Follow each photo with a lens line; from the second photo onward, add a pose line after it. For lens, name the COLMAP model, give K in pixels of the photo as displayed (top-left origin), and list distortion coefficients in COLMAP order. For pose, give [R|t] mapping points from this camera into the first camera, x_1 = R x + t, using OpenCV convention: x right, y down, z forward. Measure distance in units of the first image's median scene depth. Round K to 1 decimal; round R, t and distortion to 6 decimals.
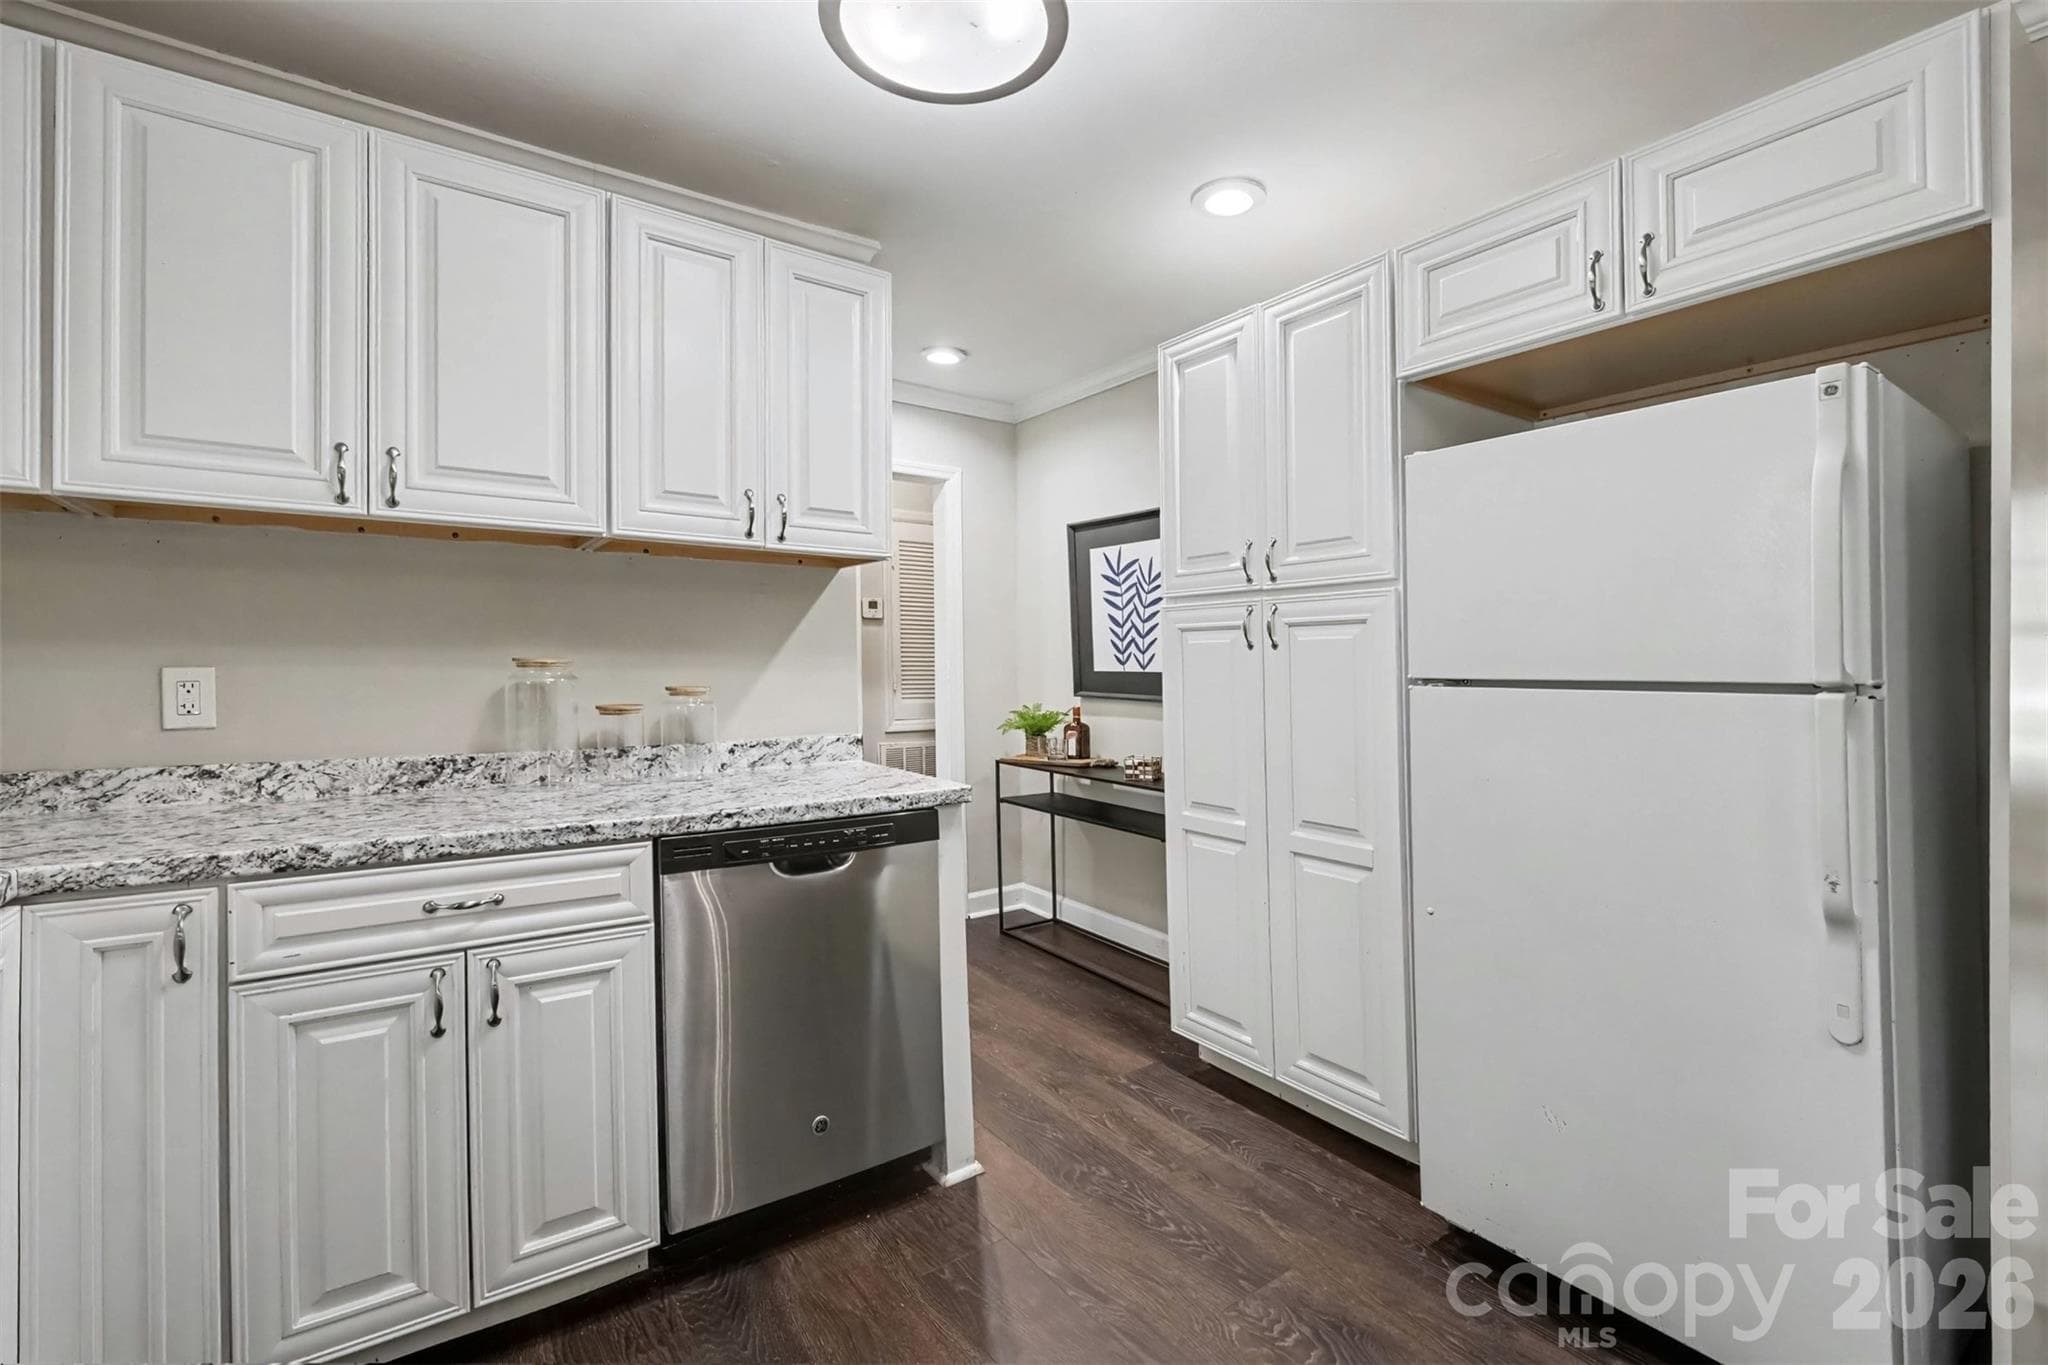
lens RADIAL K [[900.5, 0, 1028.4], [0, 900.5, 645.5], [0, 0, 1]] dist [0.004101, 0.000426]
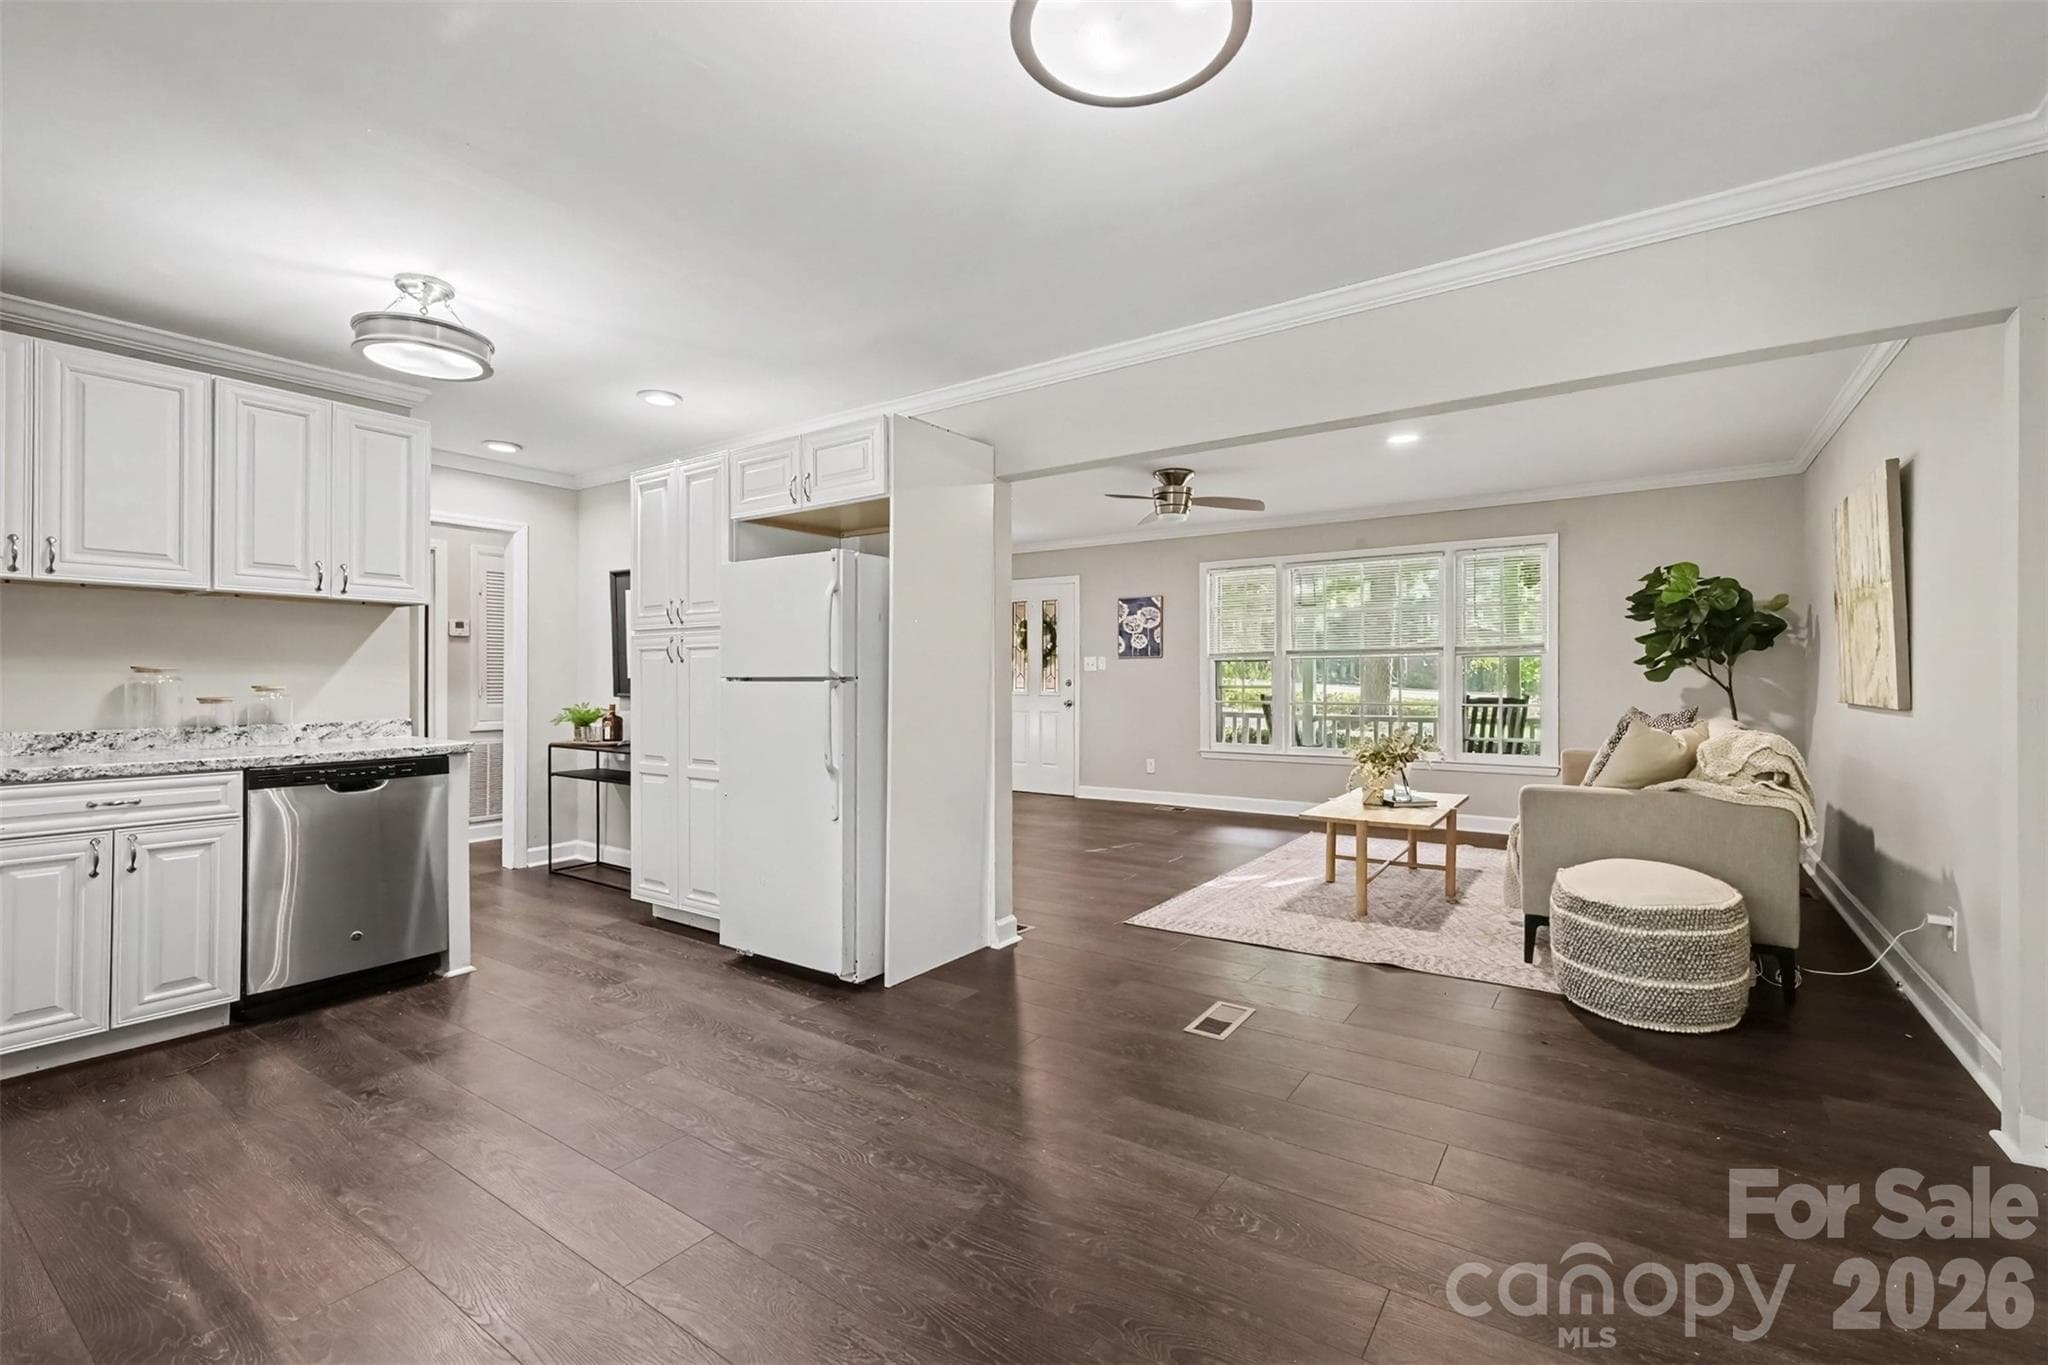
lens RADIAL K [[900.5, 0, 1023.1], [0, 900.5, 640.6], [0, 0, 1]] dist [0.004101, 0.000426]
pose [[0.945052, 0.010202, 0.326761, 0.316263], [-0.003392, 0.999765, -0.021405, -0.002480], [-0.326902, 0.019120, 0.944865, -0.835272]]
